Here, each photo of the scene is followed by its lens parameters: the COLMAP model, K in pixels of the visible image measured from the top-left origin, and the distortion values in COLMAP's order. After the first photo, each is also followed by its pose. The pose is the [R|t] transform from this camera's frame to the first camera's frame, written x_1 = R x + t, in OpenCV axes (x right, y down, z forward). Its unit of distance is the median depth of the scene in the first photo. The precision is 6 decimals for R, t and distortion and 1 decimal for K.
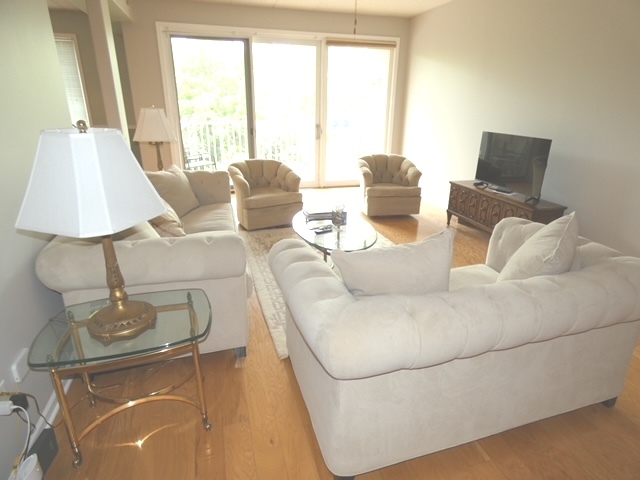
lens RADIAL K [[386.9, 0, 312.2], [0, 386.9, 239.7], [0, 0, 1]] dist [0.007050, 0.002185]
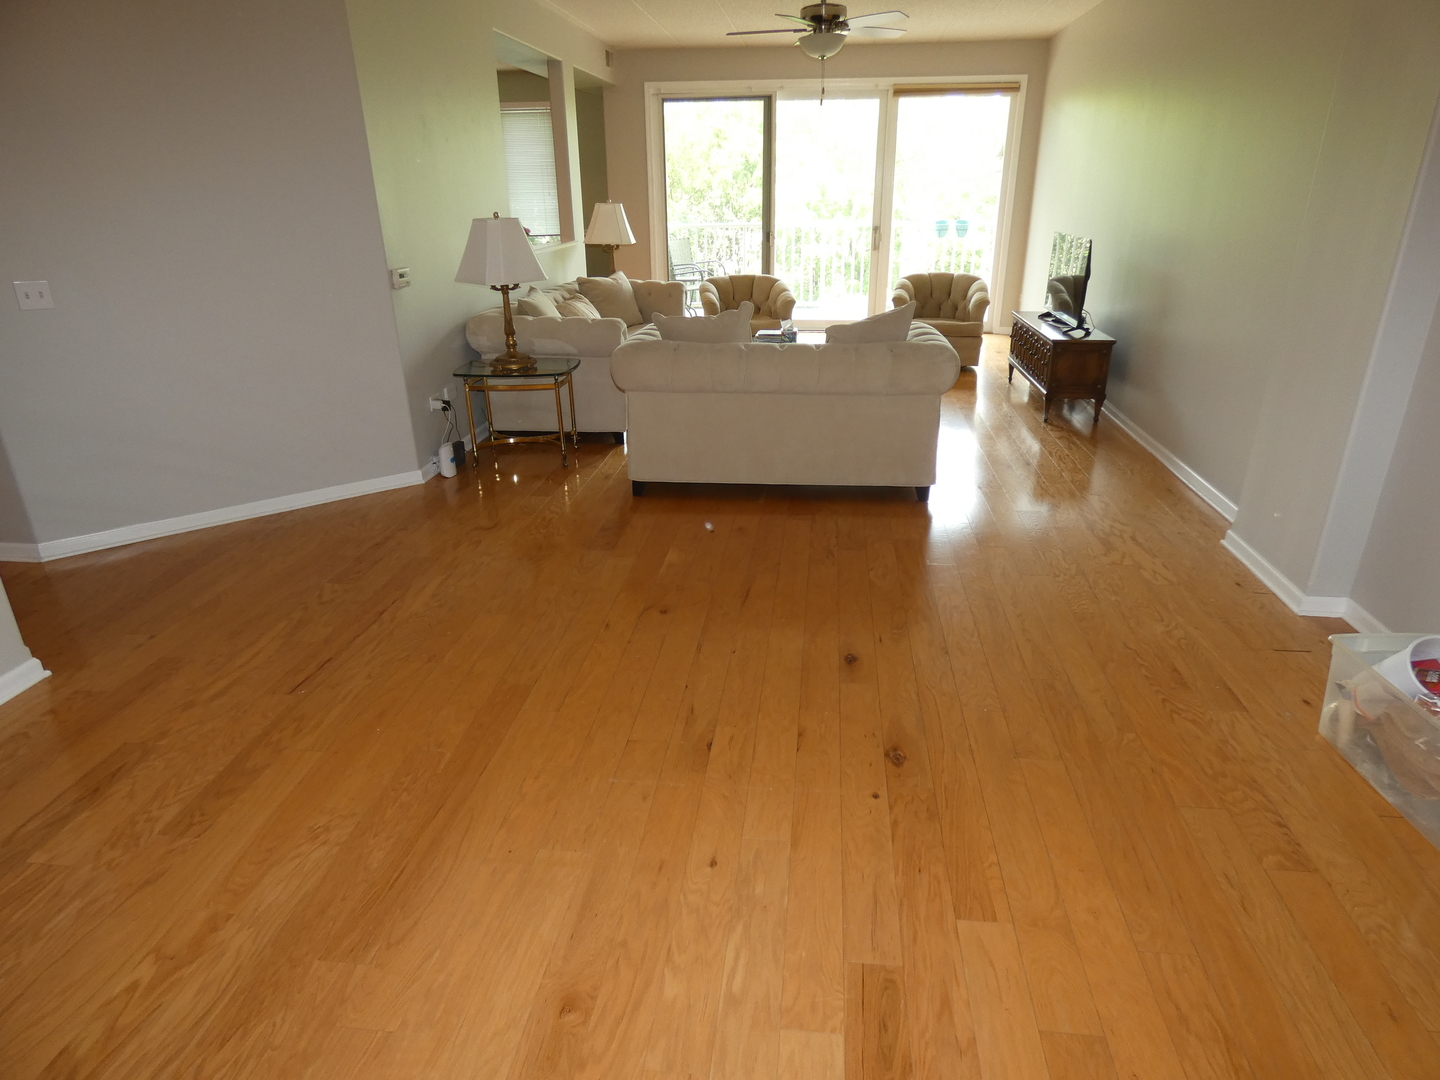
lens RADIAL K [[870.6, 0, 702.5], [0, 870.6, 539.4], [0, 0, 1]] dist [0.007050, 0.002185]
pose [[0.917259, 0.131395, -0.375993, 0.393778], [-0.115783, 0.991215, 0.063930, 0.158610], [0.381090, -0.015106, 0.924414, -0.449022]]
